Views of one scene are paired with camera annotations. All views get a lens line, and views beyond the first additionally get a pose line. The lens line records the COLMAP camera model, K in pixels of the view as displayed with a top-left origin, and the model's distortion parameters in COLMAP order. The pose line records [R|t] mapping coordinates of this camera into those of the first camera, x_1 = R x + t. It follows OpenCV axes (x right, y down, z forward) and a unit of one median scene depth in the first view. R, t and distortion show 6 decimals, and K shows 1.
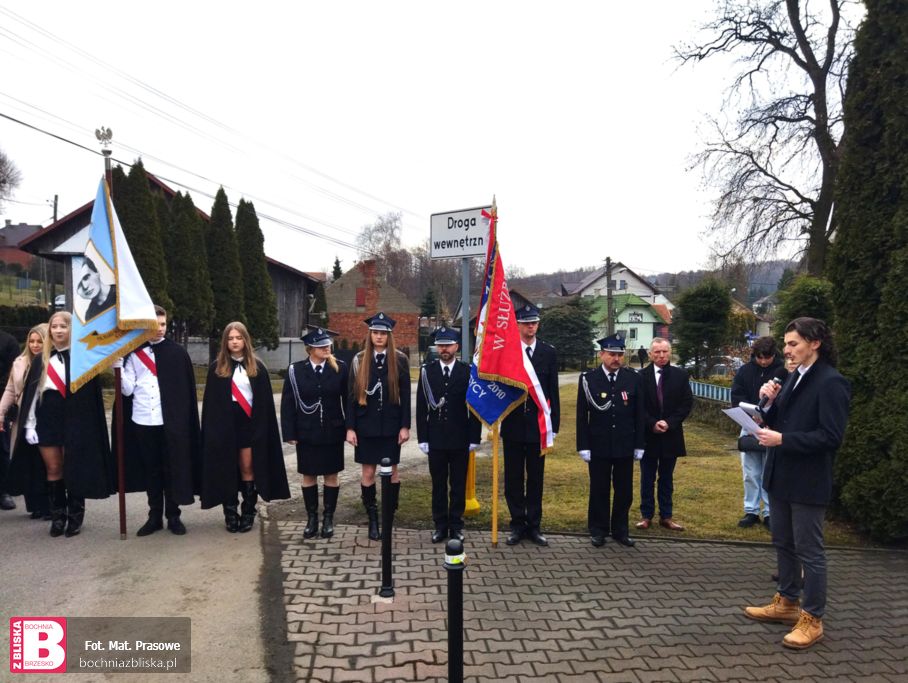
lens RADIAL K [[750.0, 0, 529.5], [0, 750.0, 388.1], [0, 0, 1]] dist [0.099573, -0.135475]
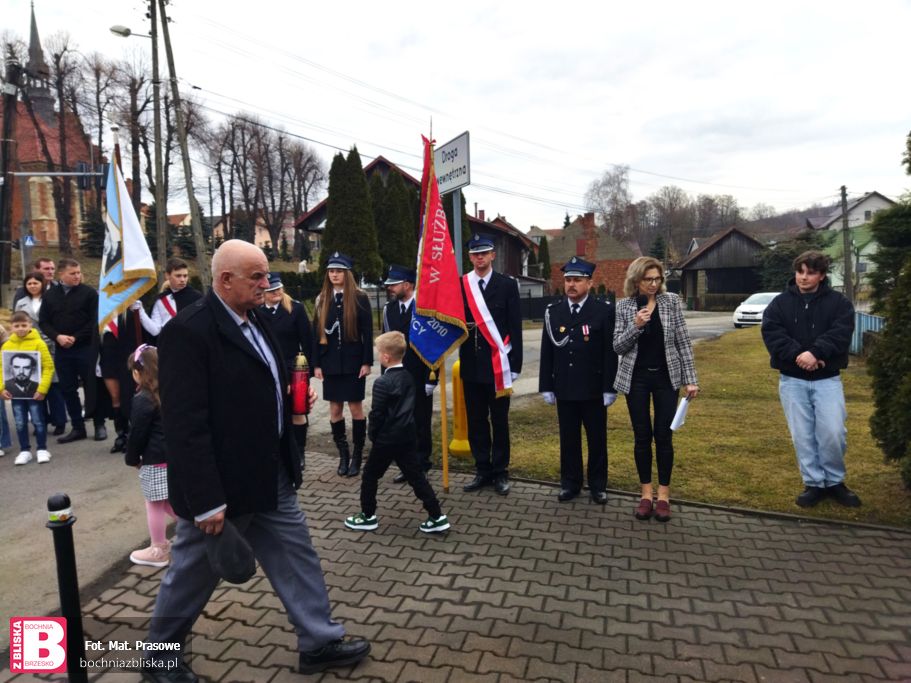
lens RADIAL K [[683.9, 0, 455.6], [0, 683.9, 334.7], [0, 0, 1]] dist [0.106238, -0.163878]
pose [[0.904192, -0.013162, -0.426924, 0.106057], [0.015090, 0.999886, 0.001134, 0.003849], [0.426860, -0.007467, 0.904287, 0.073583]]
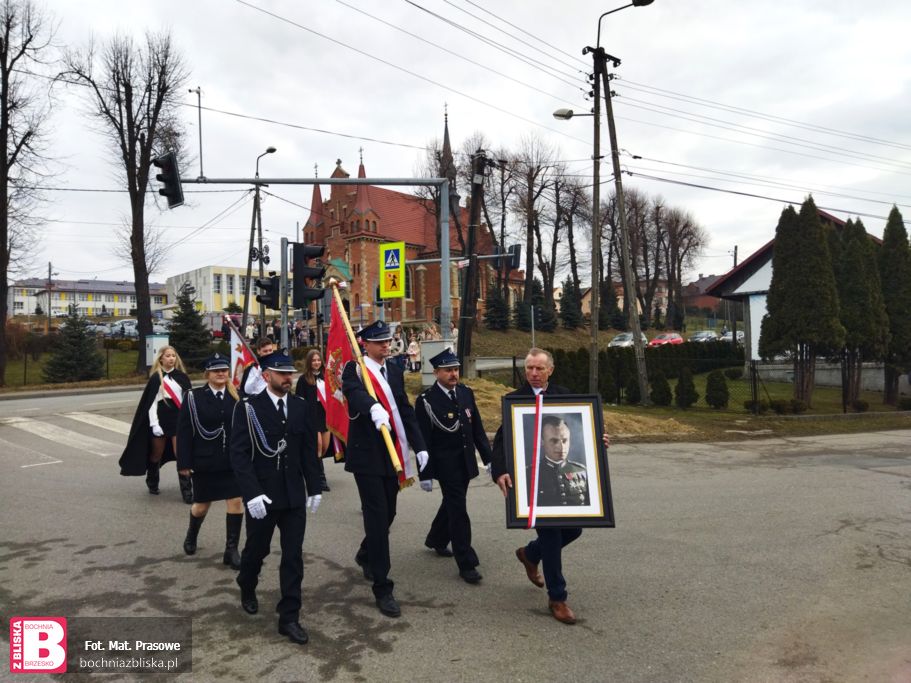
lens RADIAL K [[678.2, 0, 450.3], [0, 678.2, 345.7], [0, 0, 1]] dist [0.102099, -0.122177]
pose [[0.581342, -0.050911, -0.812065, -0.037904], [-0.023984, 0.996535, -0.079646, -0.007017], [0.813306, 0.065778, 0.578107, 0.063513]]
